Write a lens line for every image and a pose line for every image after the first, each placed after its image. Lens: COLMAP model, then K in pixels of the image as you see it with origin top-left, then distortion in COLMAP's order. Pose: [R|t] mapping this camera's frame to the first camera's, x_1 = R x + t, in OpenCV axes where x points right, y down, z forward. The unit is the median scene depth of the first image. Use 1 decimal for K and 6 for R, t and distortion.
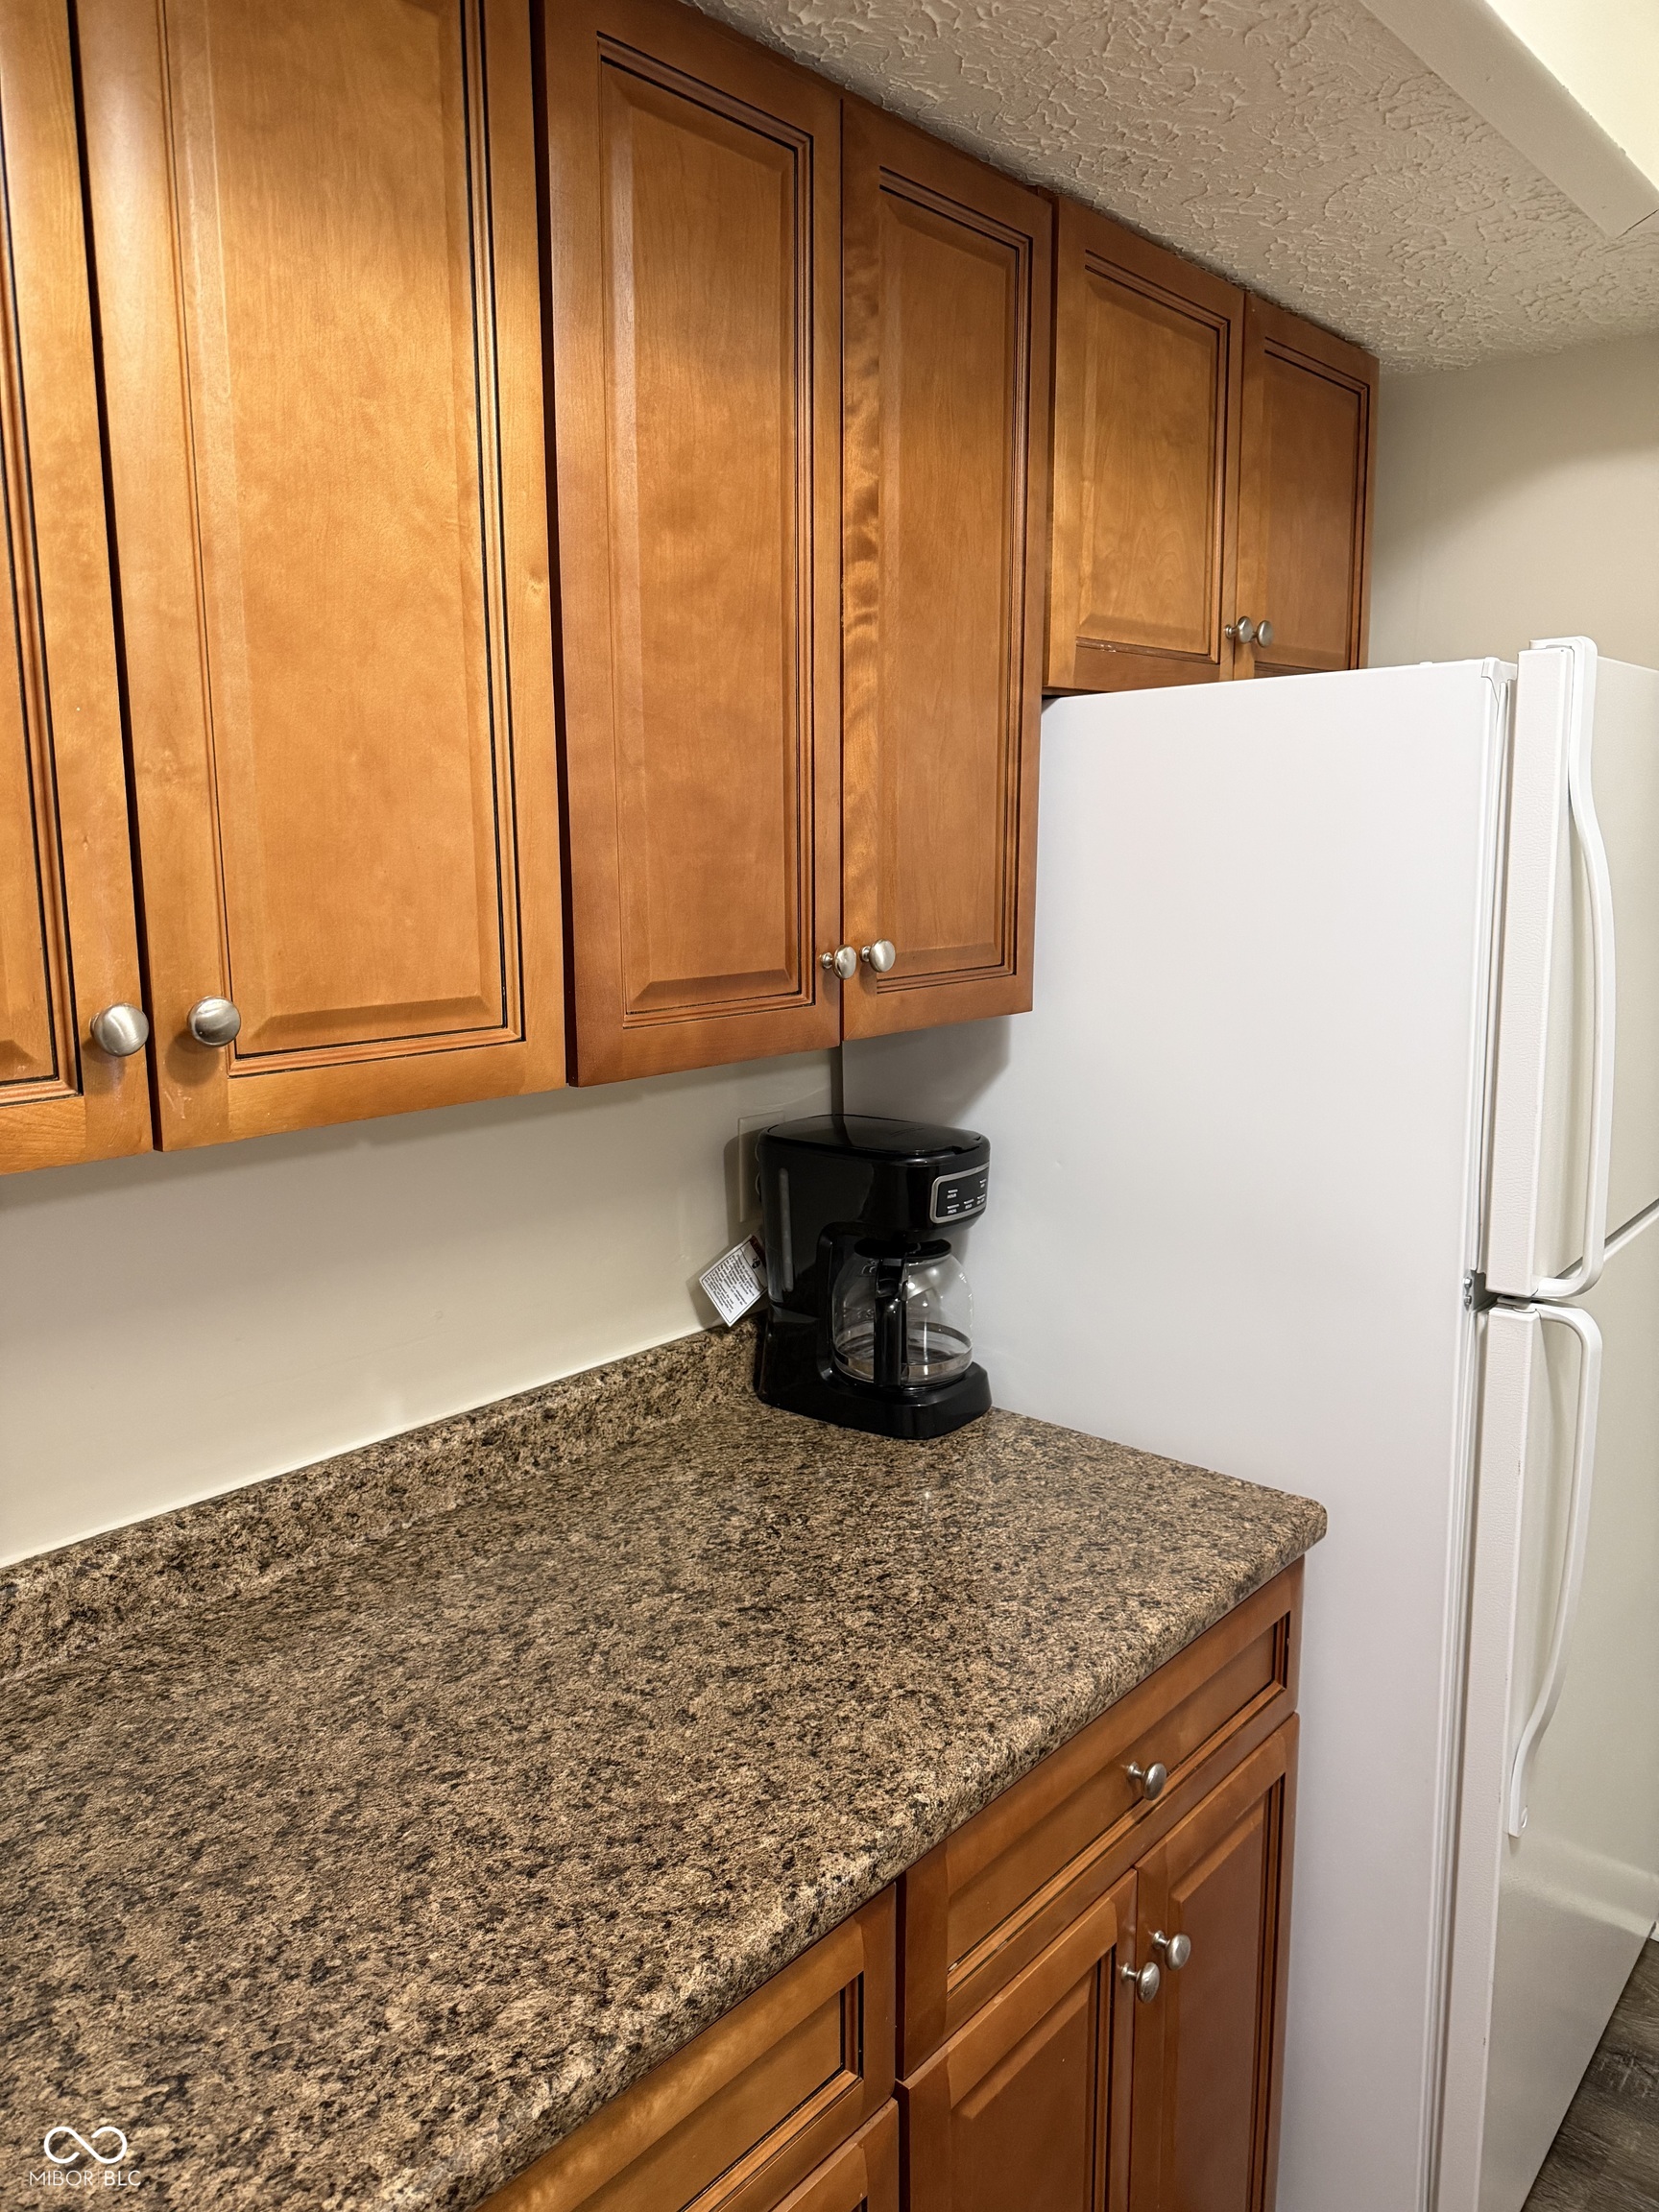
lens RADIAL K [[1609.1, 0, 830.8], [0, 1609.1, 1111.7], [0, 0, 1]] dist [-0.015351, 0.004772]
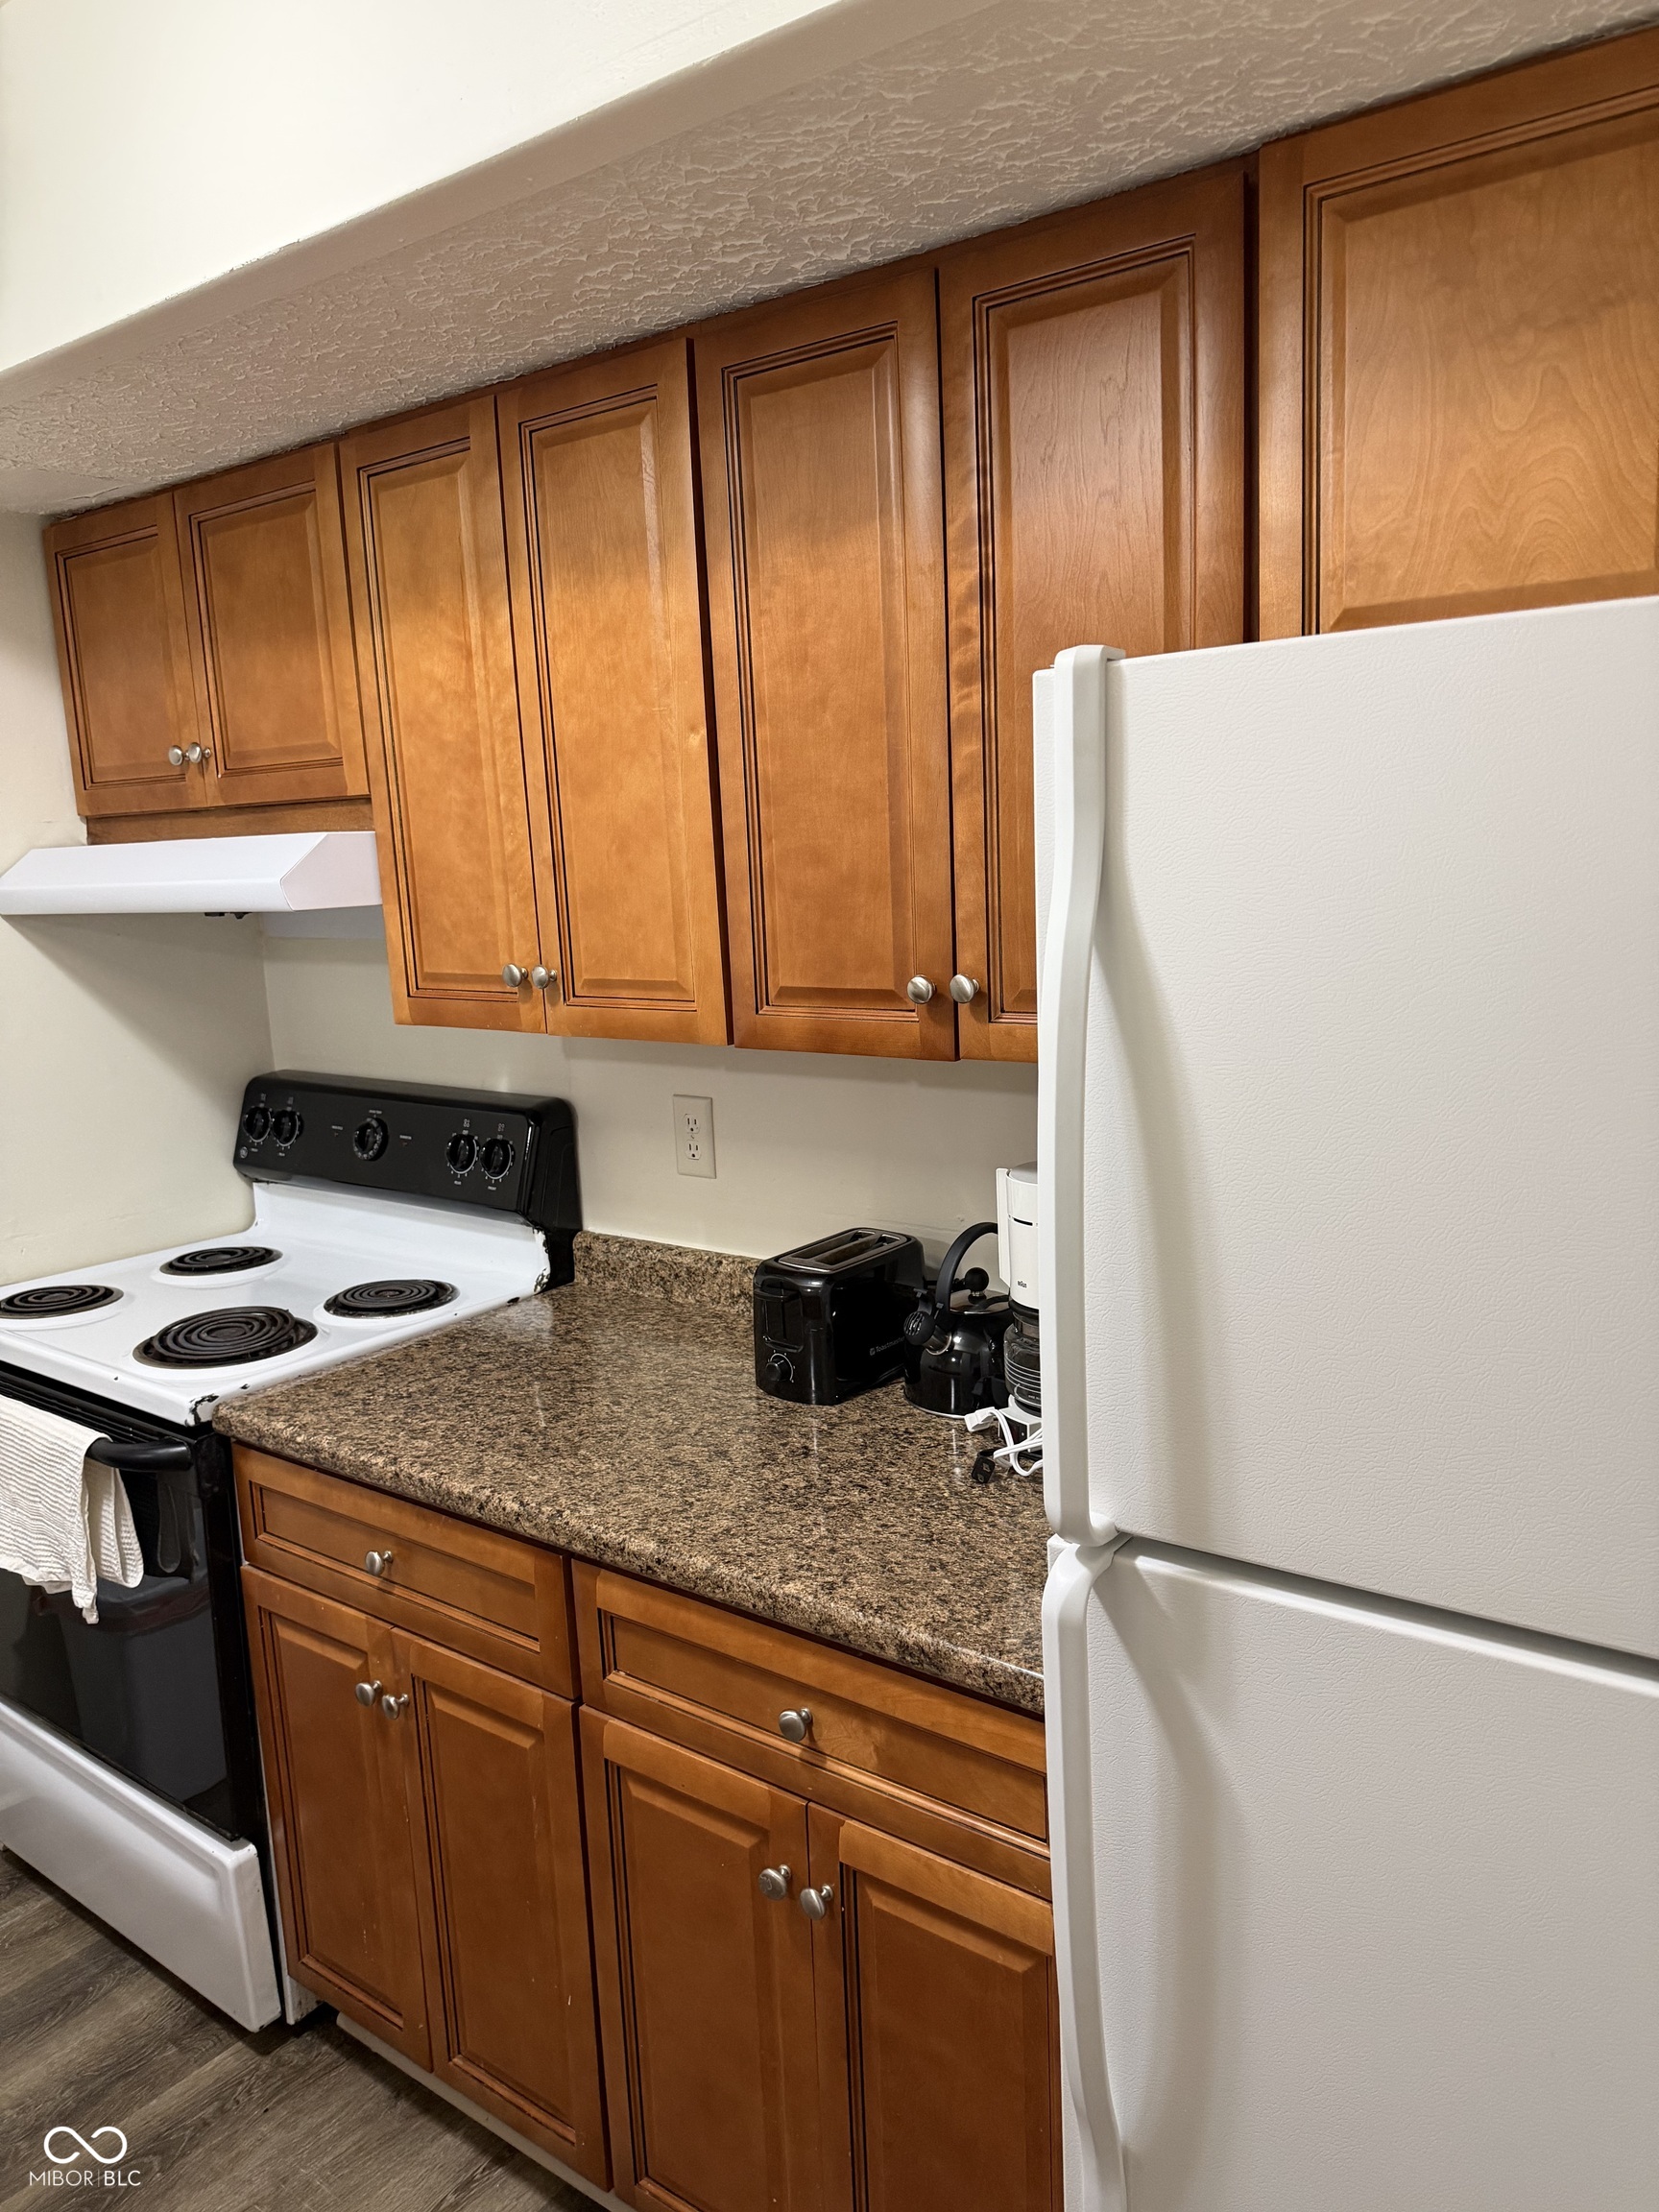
lens RADIAL K [[1599.8, 0, 845.4], [0, 1599.8, 1110.6], [0, 0, 1]] dist [-0.005033, -0.034076]
pose [[0.055718, 0.176991, -0.982634, 1.404670], [-0.127831, 0.977328, 0.168787, -0.234256], [0.990230, 0.116207, 0.077080, 1.009434]]
